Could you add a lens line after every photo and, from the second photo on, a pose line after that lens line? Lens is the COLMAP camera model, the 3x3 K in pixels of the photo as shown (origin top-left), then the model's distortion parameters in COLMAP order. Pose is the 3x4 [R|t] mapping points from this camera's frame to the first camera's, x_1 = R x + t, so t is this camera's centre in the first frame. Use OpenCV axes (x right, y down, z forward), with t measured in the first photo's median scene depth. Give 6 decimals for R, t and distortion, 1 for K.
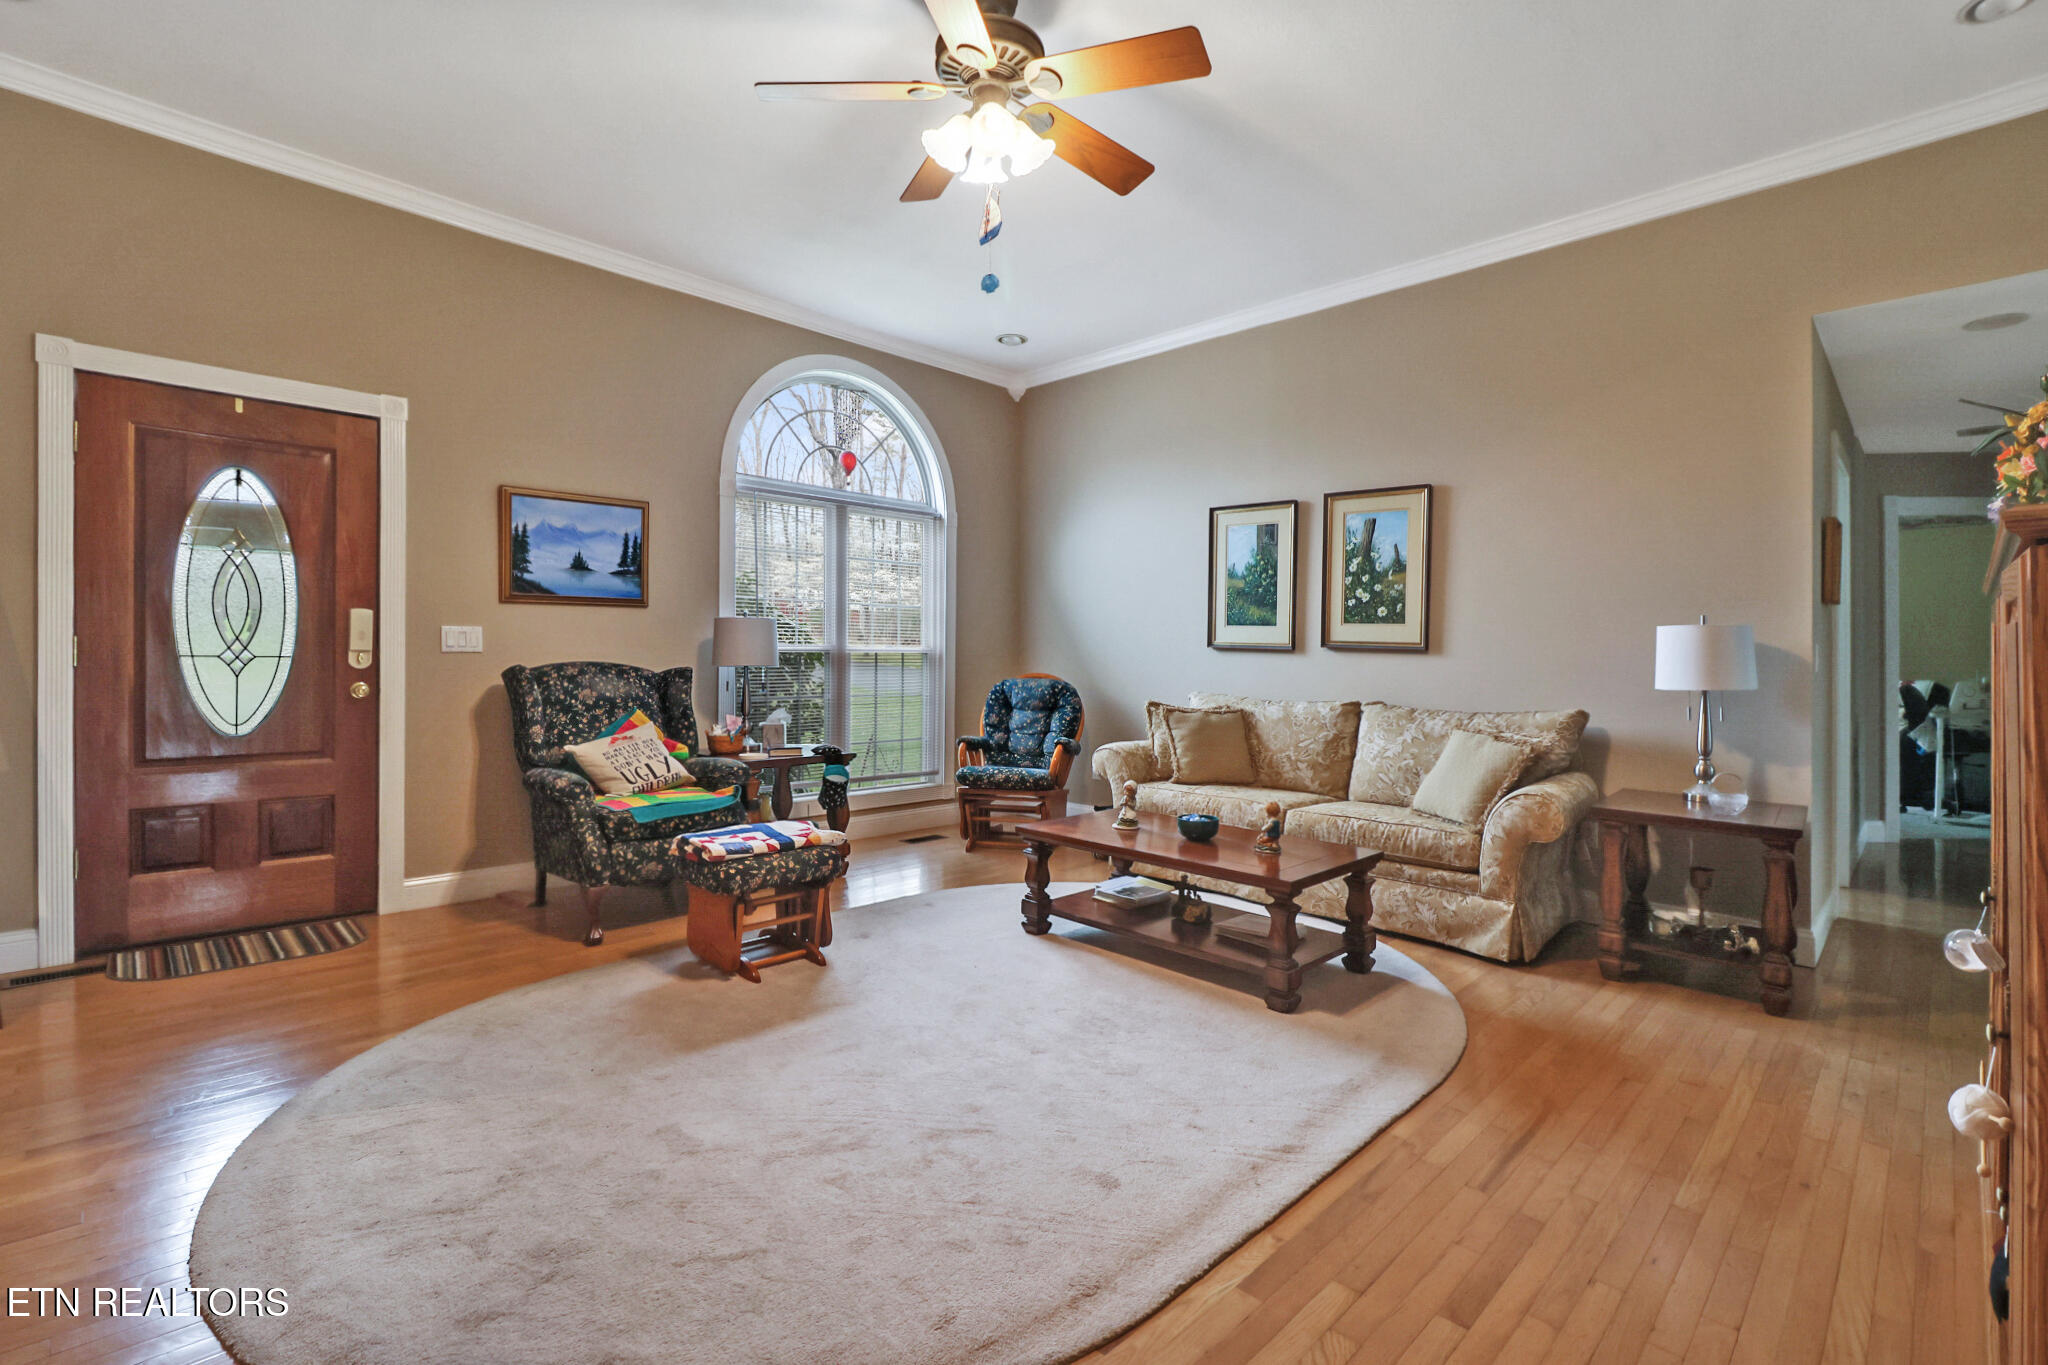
lens RADIAL K [[934.7, 0, 1040.5], [0, 934.7, 653.6], [0, 0, 1]] dist [0.000014, -0.000052]
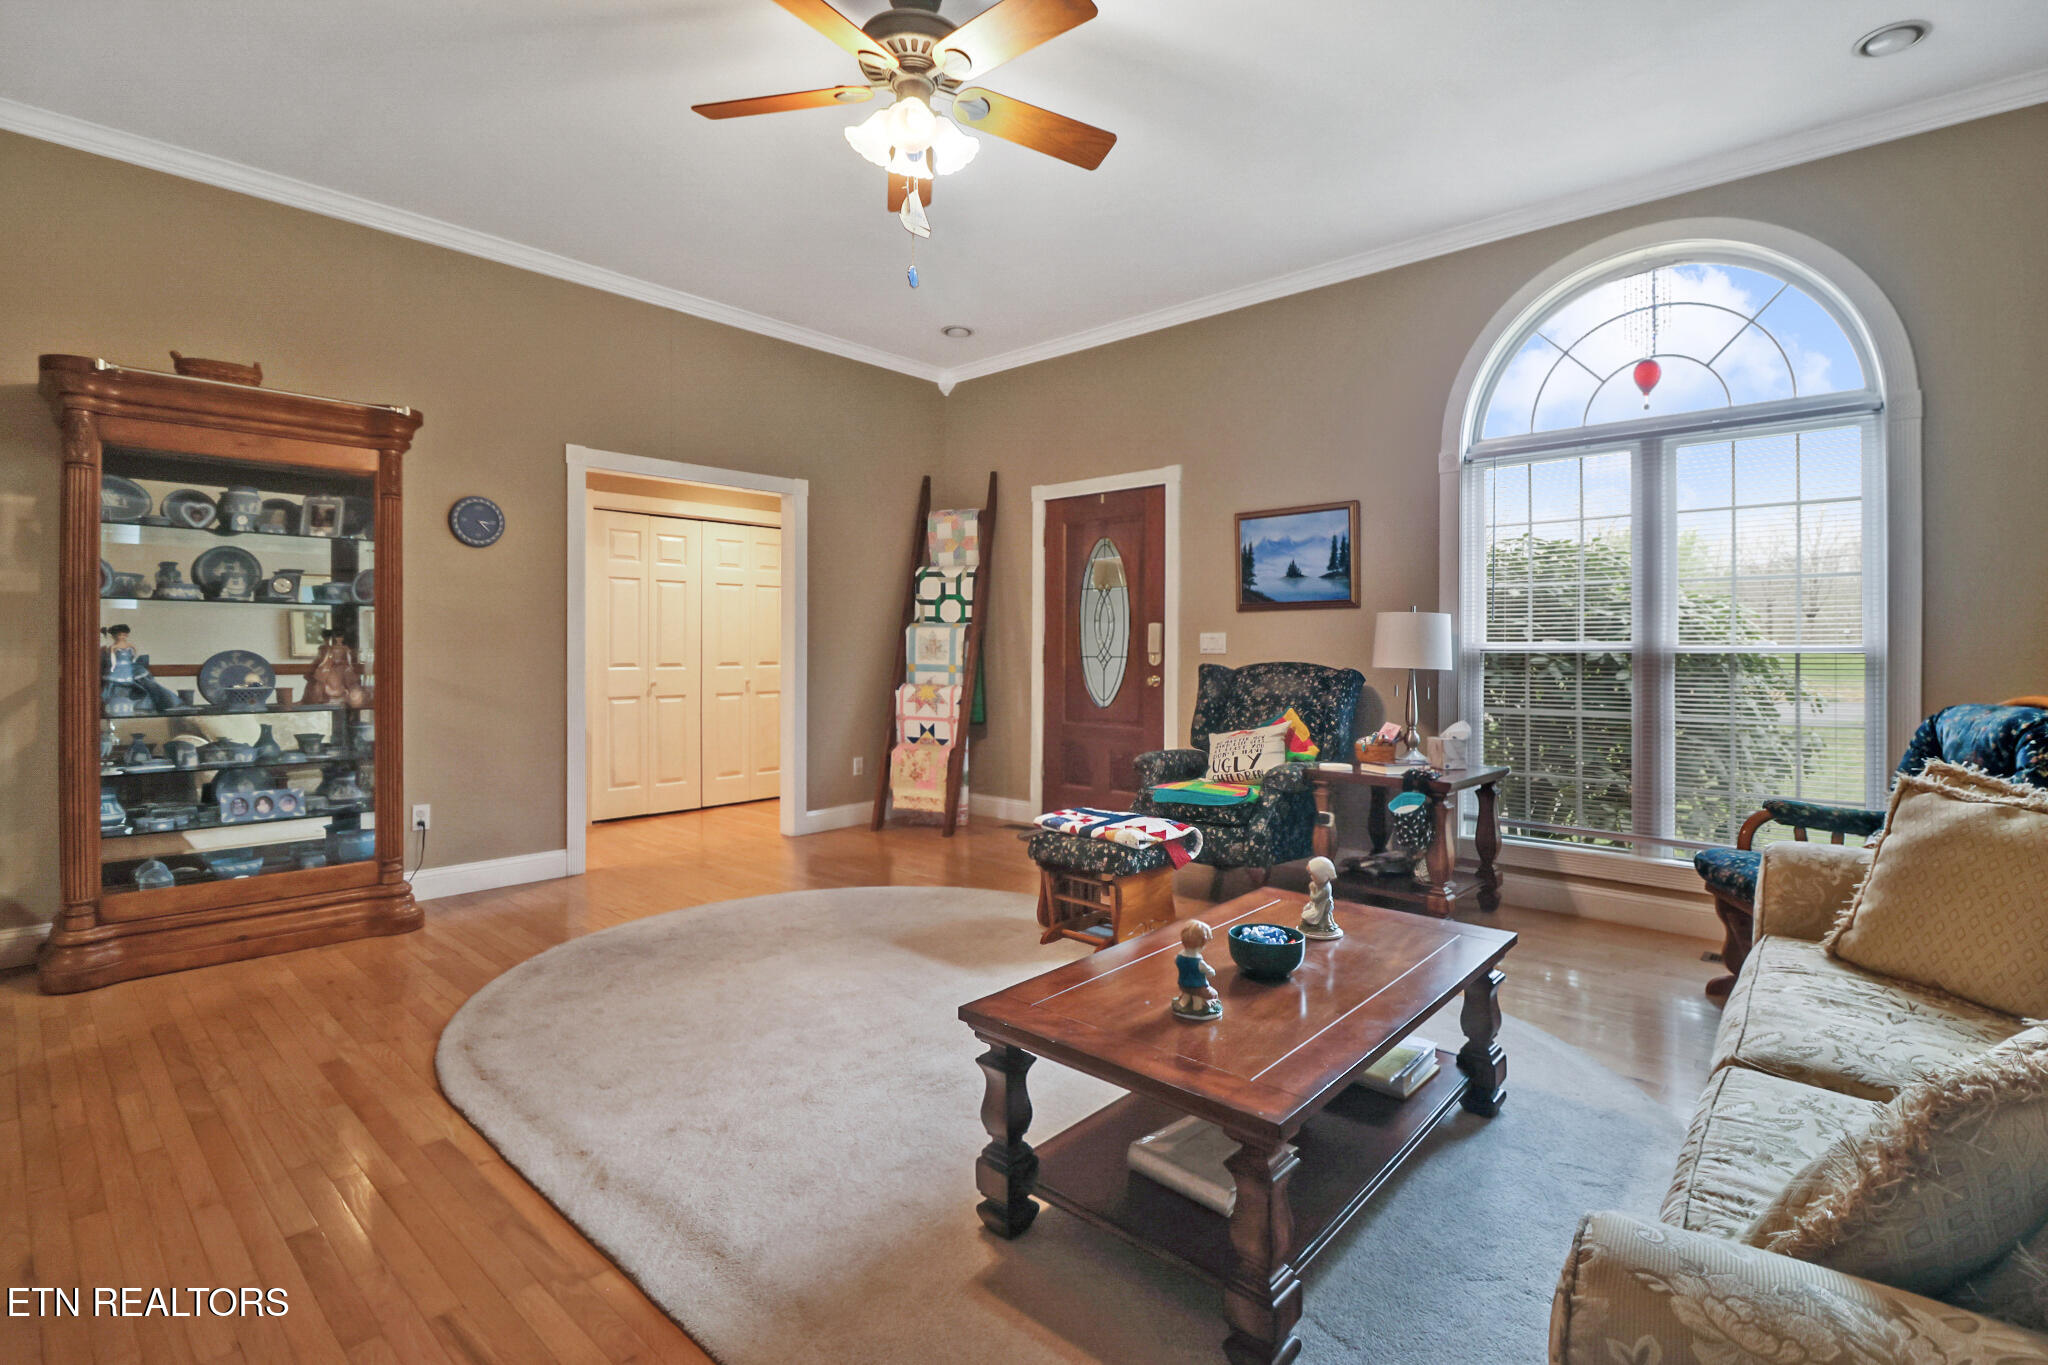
lens RADIAL K [[934.7, 0, 1040.5], [0, 934.7, 653.6], [0, 0, 1]] dist [0.000014, -0.000052]
pose [[0.053388, -0.003690, -0.998567, 0.669953], [0.003643, 0.999987, -0.003501, 0.002222], [0.998567, -0.003451, 0.053401, 0.754601]]
